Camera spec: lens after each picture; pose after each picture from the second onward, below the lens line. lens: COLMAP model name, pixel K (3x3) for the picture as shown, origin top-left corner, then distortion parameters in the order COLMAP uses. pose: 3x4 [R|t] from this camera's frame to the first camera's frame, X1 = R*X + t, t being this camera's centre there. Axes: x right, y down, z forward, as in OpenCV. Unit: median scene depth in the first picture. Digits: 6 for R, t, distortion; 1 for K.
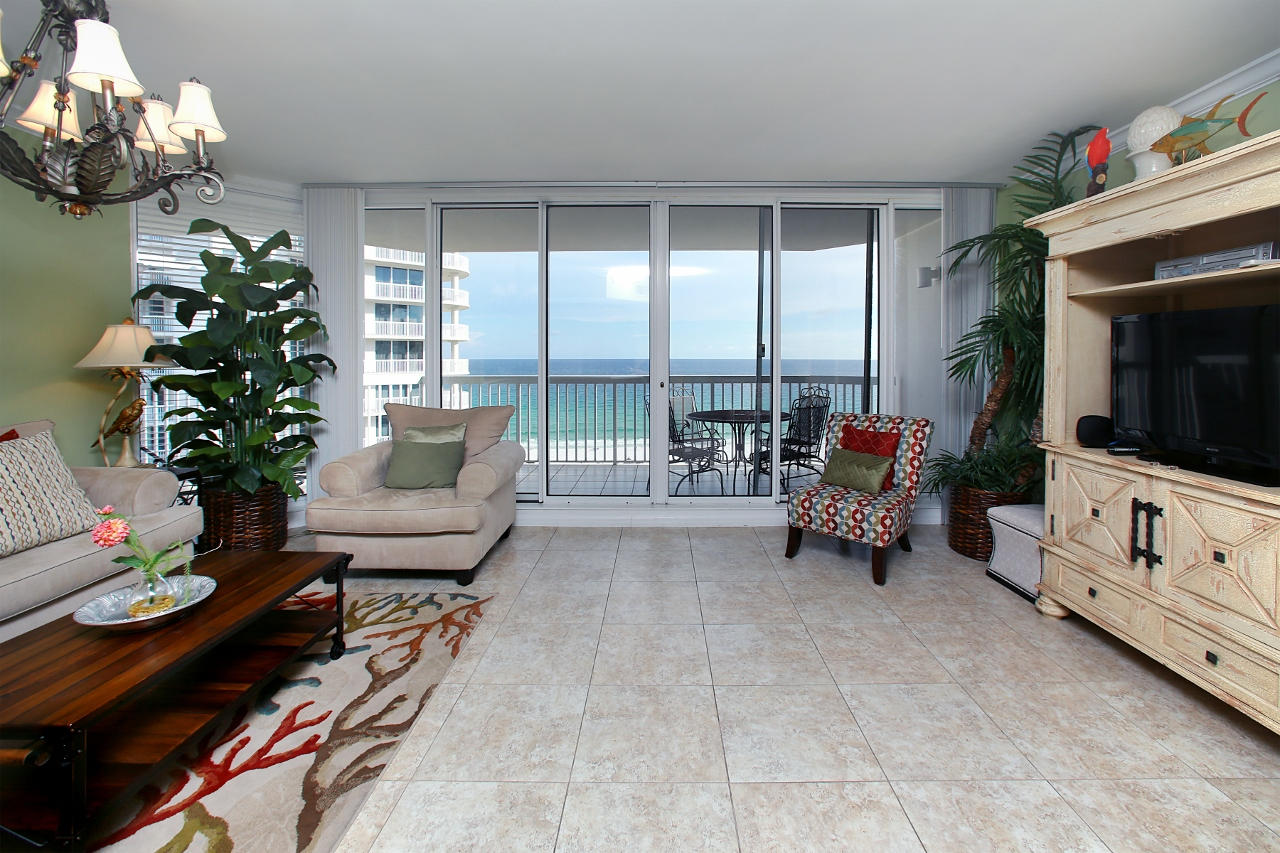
lens RADIAL K [[538.9, 0, 668.5], [0, 538.9, 406.4], [0, 0, 1]] dist [-0.035283, 0.011991]
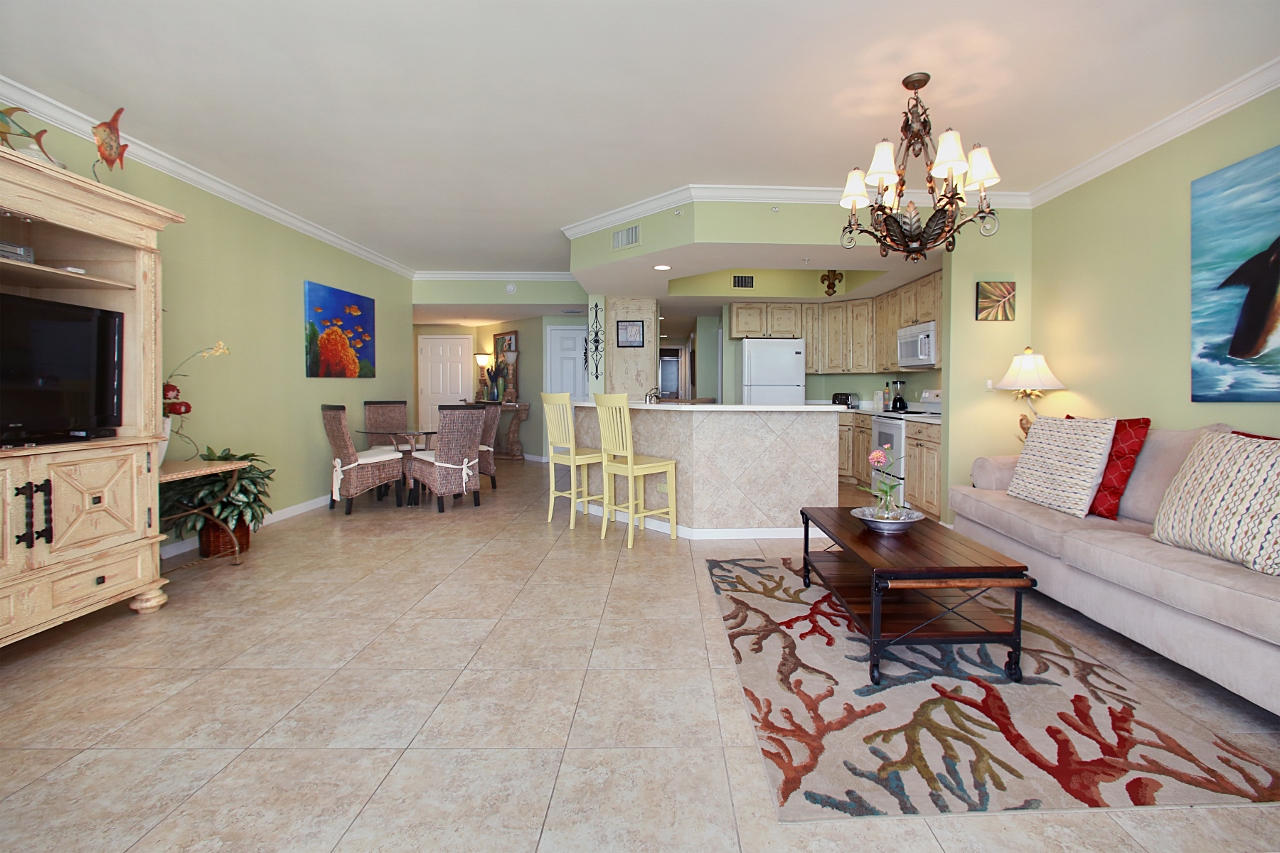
lens RADIAL K [[538.9, 0, 668.5], [0, 538.9, 406.4], [0, 0, 1]] dist [-0.035283, 0.011991]
pose [[-0.999966, -0.006485, 0.005031, -0.303246], [-0.005812, 0.992281, 0.123877, -0.091866], [-0.005795, 0.123844, -0.992285, 1.938273]]
